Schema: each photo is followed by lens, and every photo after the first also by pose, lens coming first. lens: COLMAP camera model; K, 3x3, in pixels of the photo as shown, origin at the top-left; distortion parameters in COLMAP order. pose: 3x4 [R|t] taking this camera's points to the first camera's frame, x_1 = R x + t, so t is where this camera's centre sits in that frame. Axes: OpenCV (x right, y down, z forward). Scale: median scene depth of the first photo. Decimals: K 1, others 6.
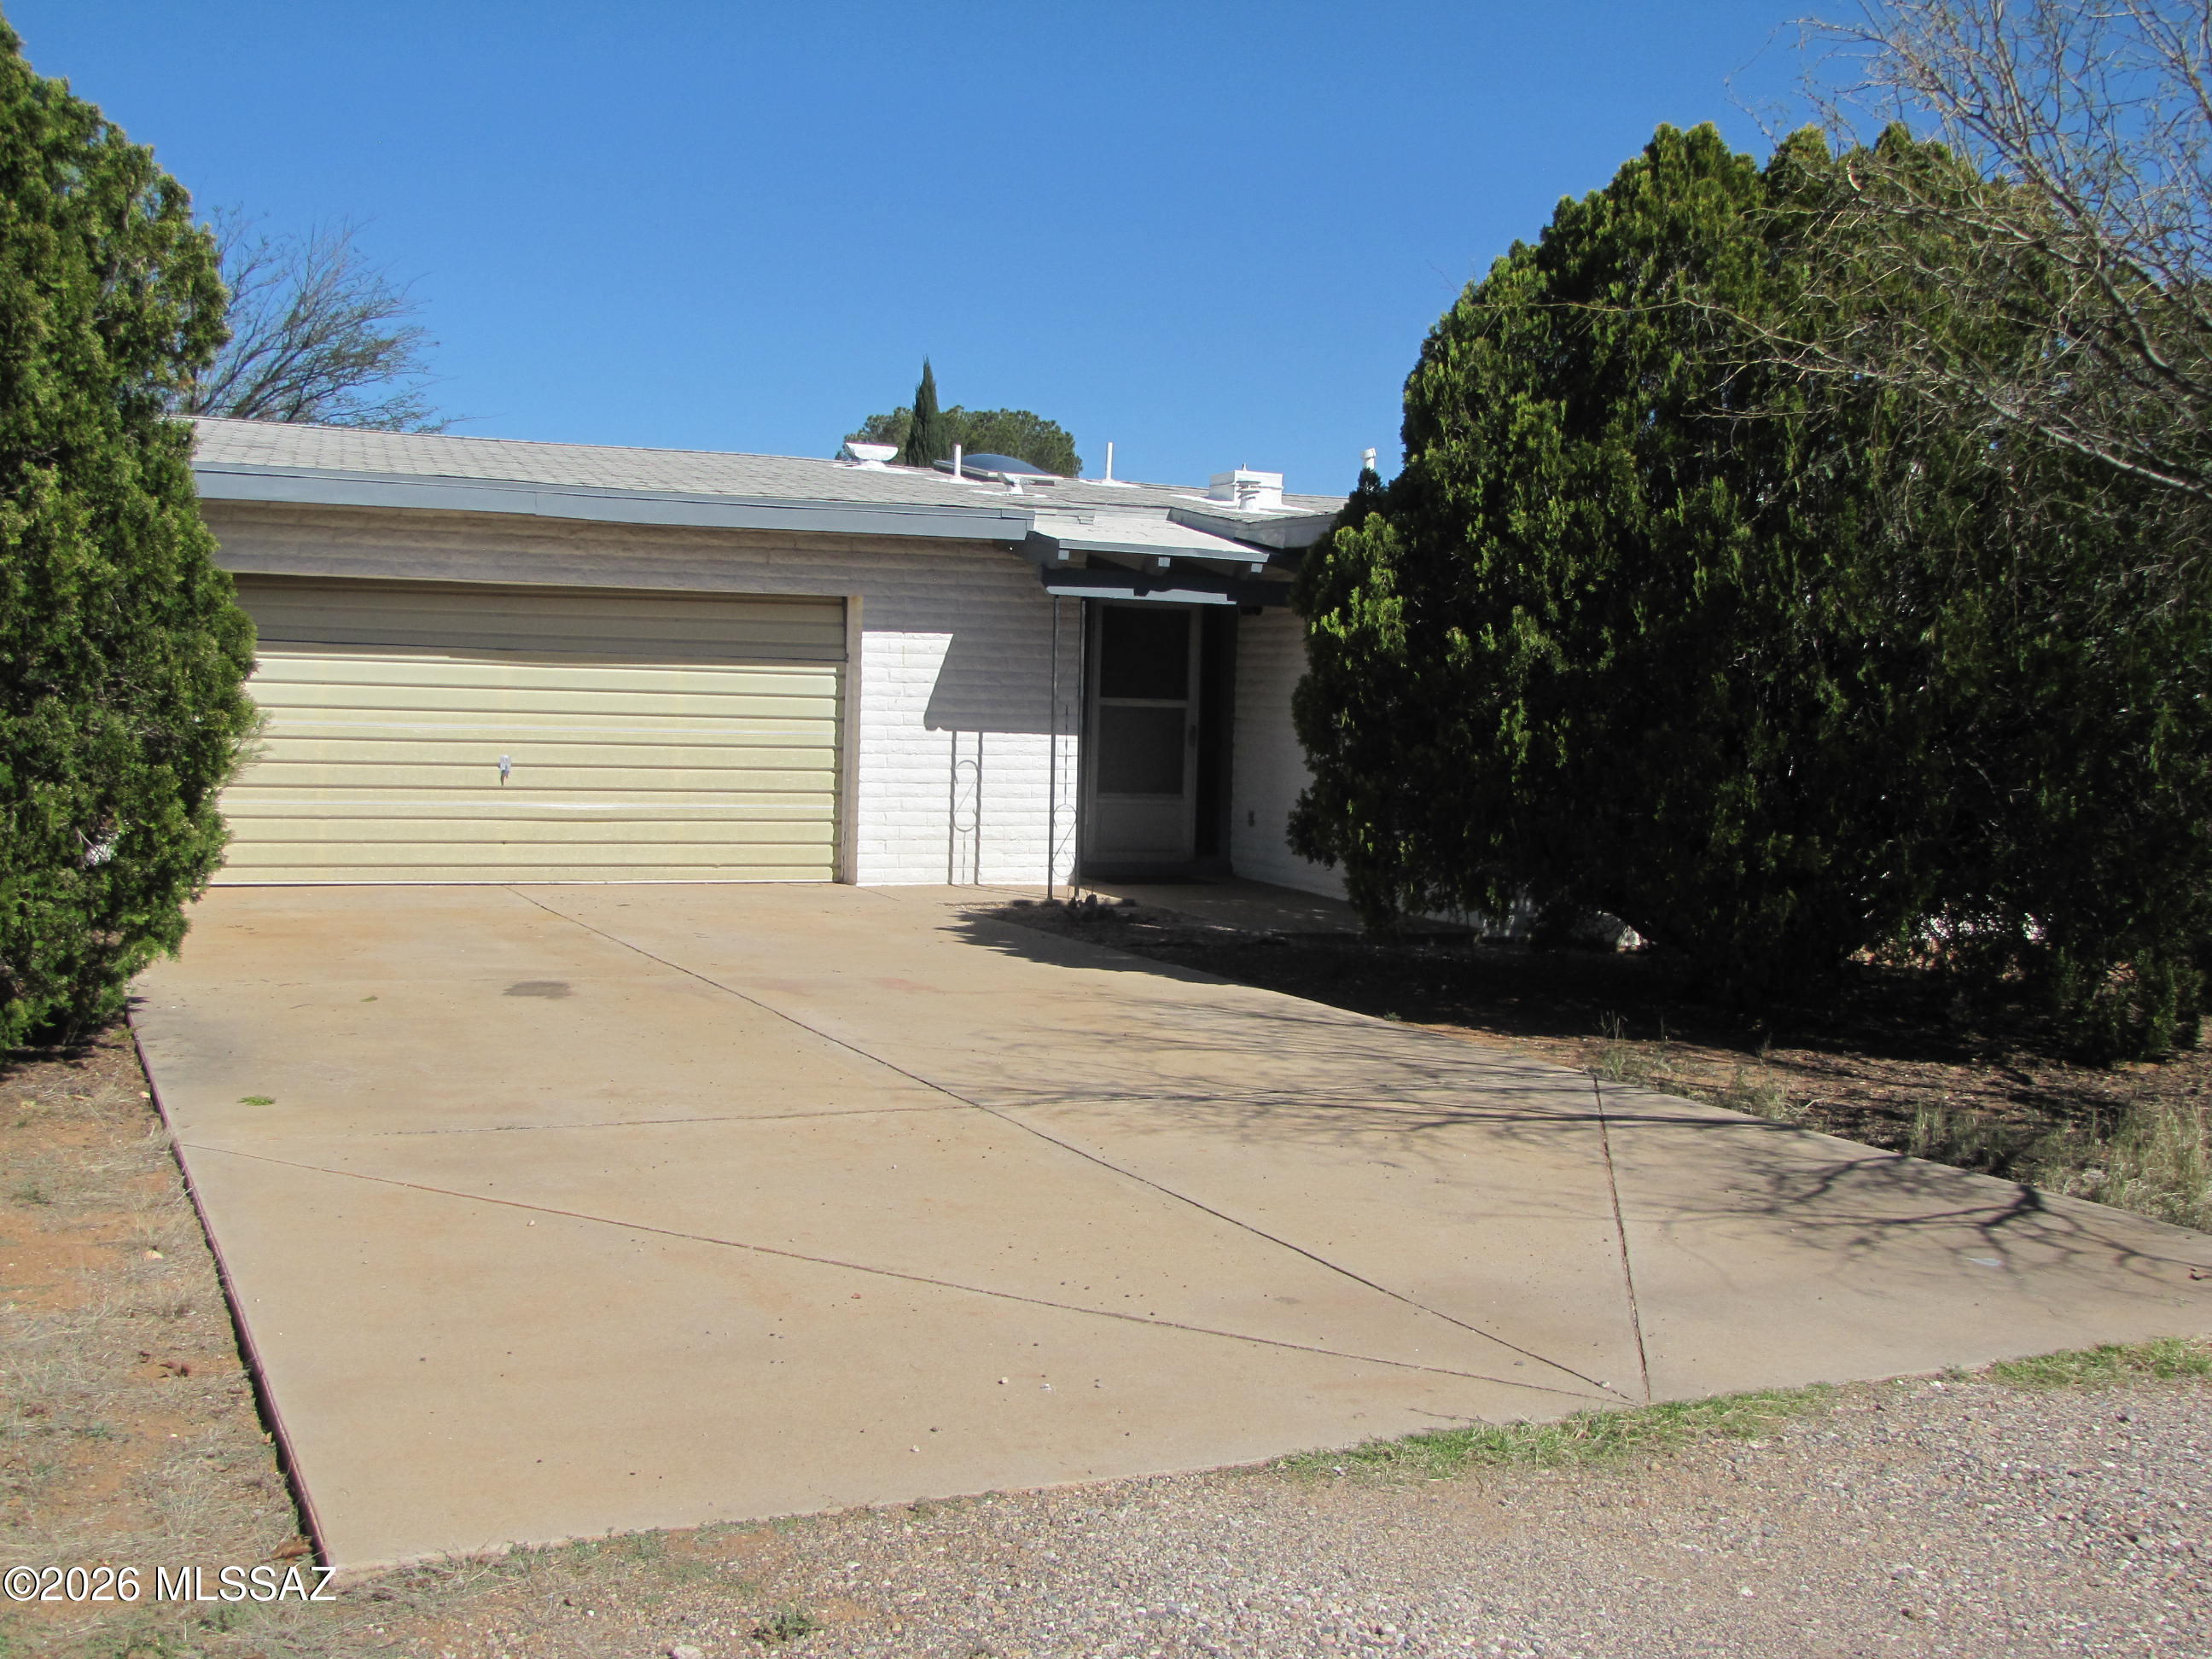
lens RADIAL K [[2426.3, 0, 1106.0], [0, 2426.3, 829.5], [0, 0, 1]] dist [-0.018690, -0.015096]
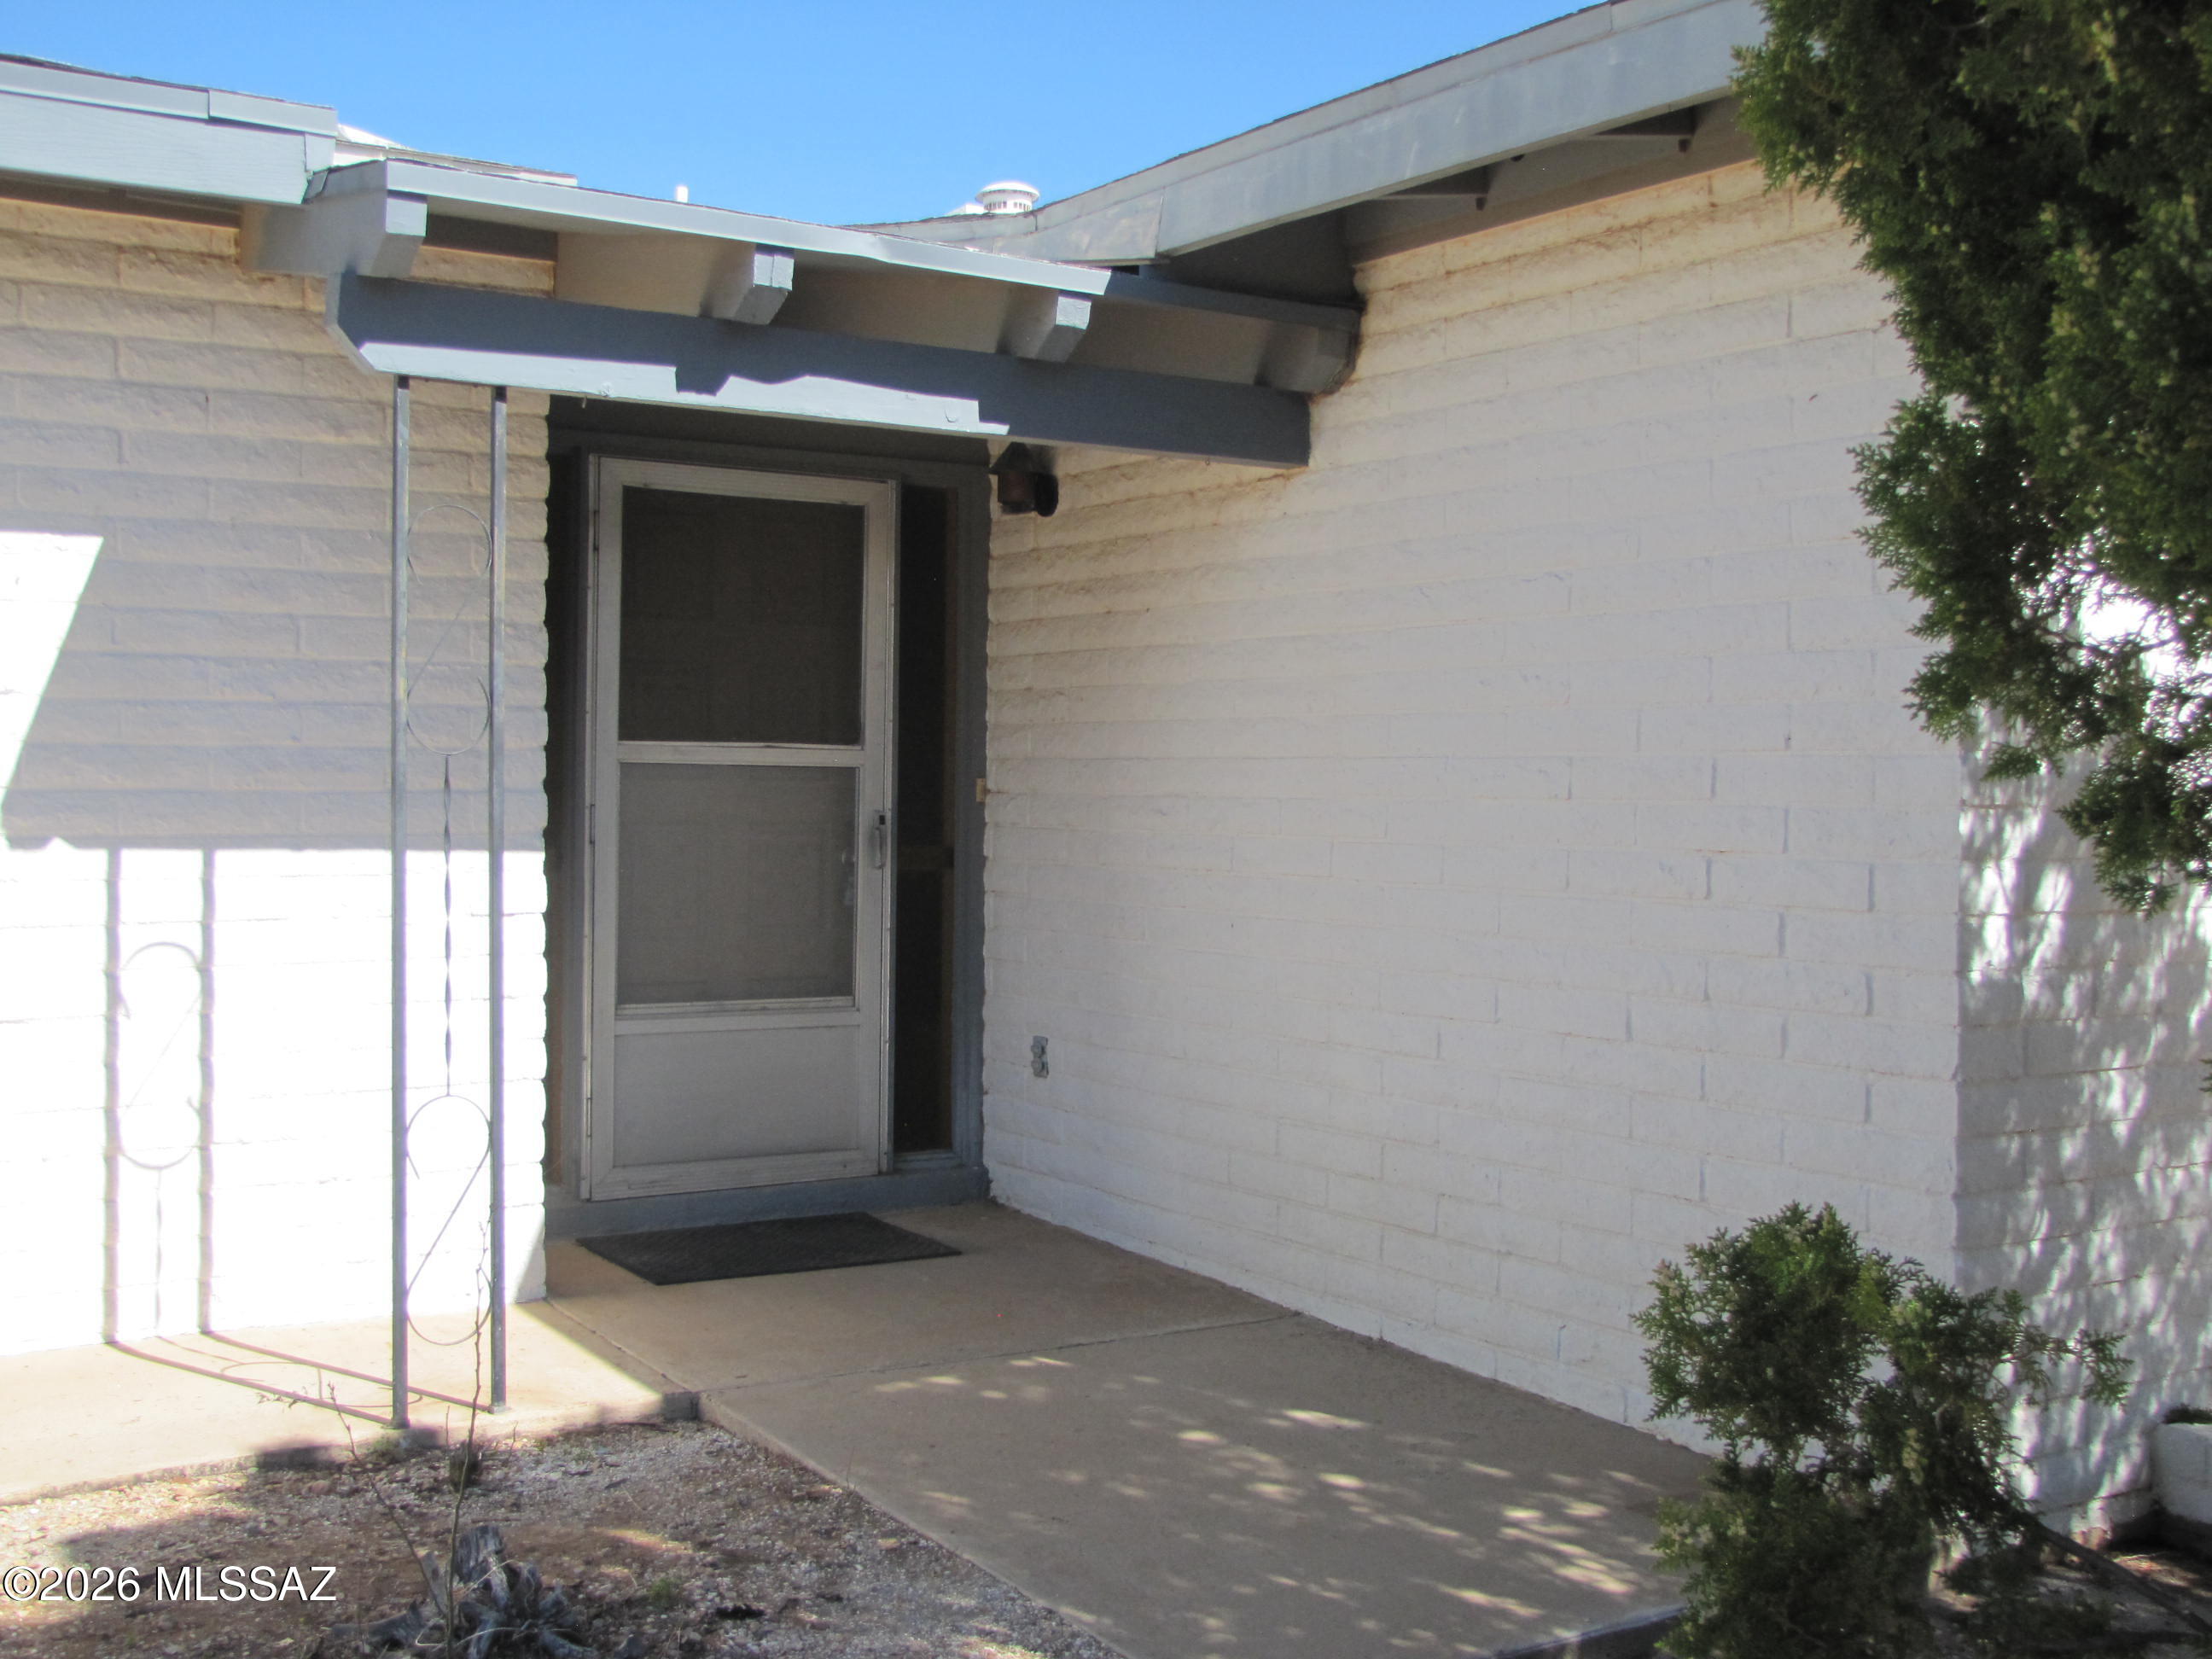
lens RADIAL K [[2426.3, 0, 1106.0], [0, 2426.3, 829.5], [0, 0, 1]] dist [-0.018690, -0.015096]
pose [[0.990792, -0.028336, 0.132396, 0.022634], [0.034644, 0.998359, -0.045588, -0.024479], [-0.130887, 0.049755, 0.990148, 0.676278]]
